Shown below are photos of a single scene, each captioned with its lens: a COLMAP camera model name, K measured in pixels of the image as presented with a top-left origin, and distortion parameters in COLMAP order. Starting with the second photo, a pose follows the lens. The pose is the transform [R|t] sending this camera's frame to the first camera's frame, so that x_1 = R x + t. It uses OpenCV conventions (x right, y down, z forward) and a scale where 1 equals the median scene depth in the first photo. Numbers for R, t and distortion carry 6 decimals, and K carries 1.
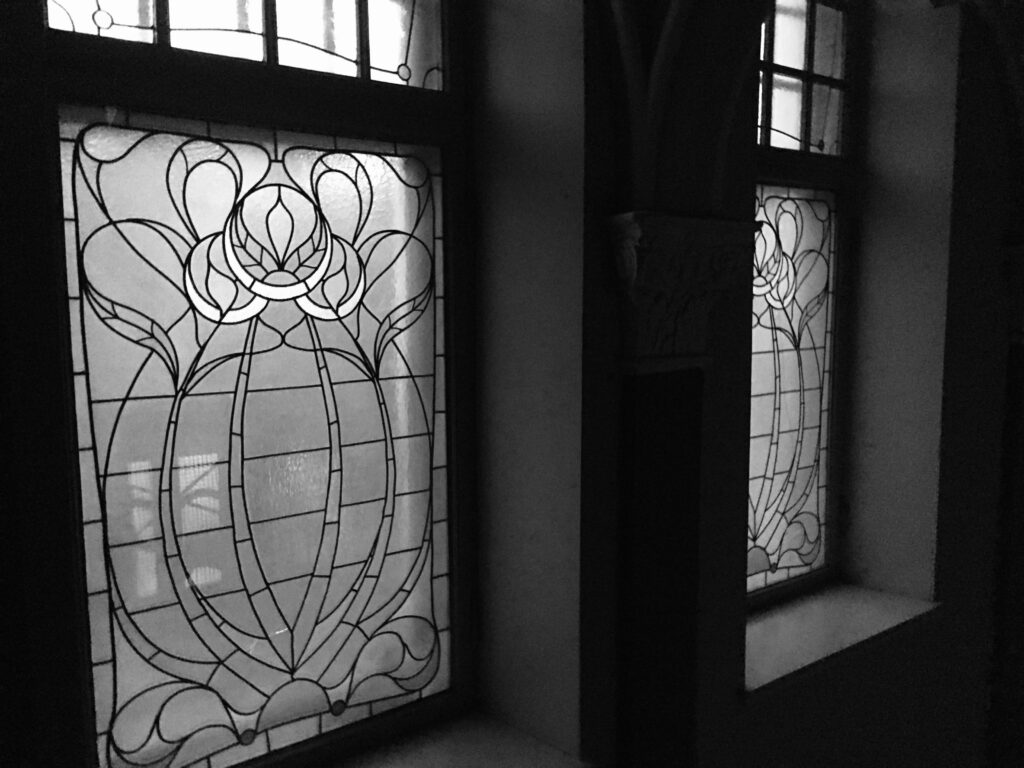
lens RADIAL K [[897.8, 0, 512.0], [0, 897.8, 384.0], [0, 0, 1]] dist [0.028936, -0.014796]
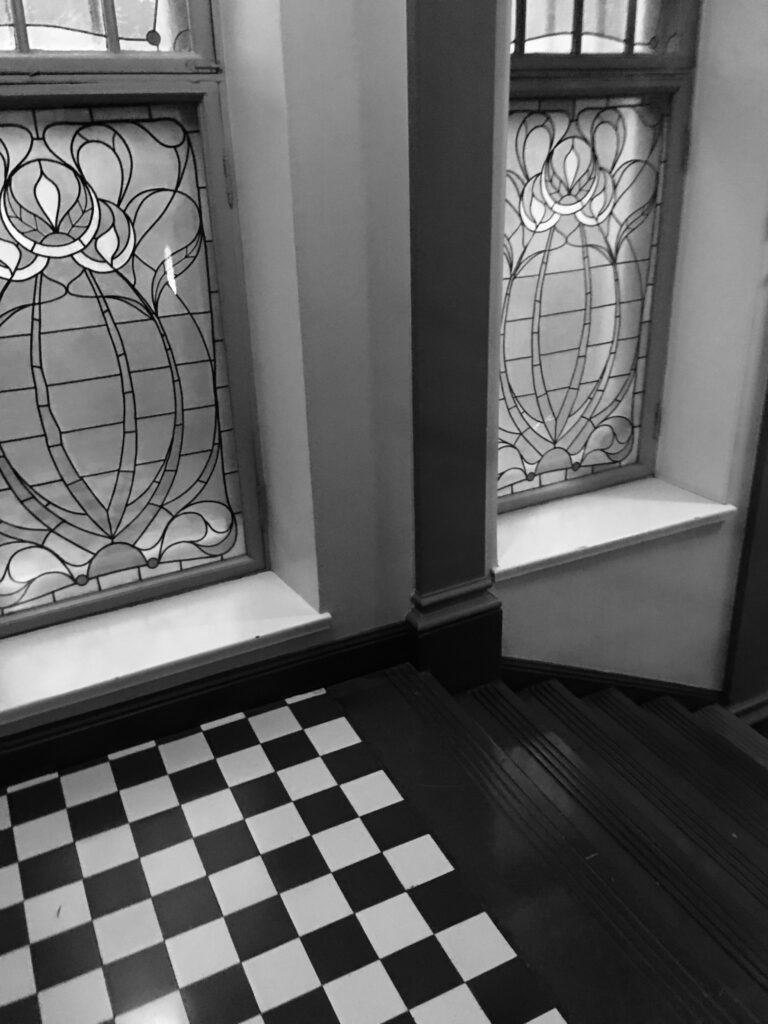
lens RADIAL K [[897.8, 0, 384.0], [0, 897.8, 512.0], [0, 0, 1]] dist [0.028936, -0.014796]
pose [[0.979739, 0.070725, -0.187374, 0.408827], [-0.005142, 0.944147, 0.329485, -0.165025], [0.200211, -0.321846, 0.925381, -0.154466]]
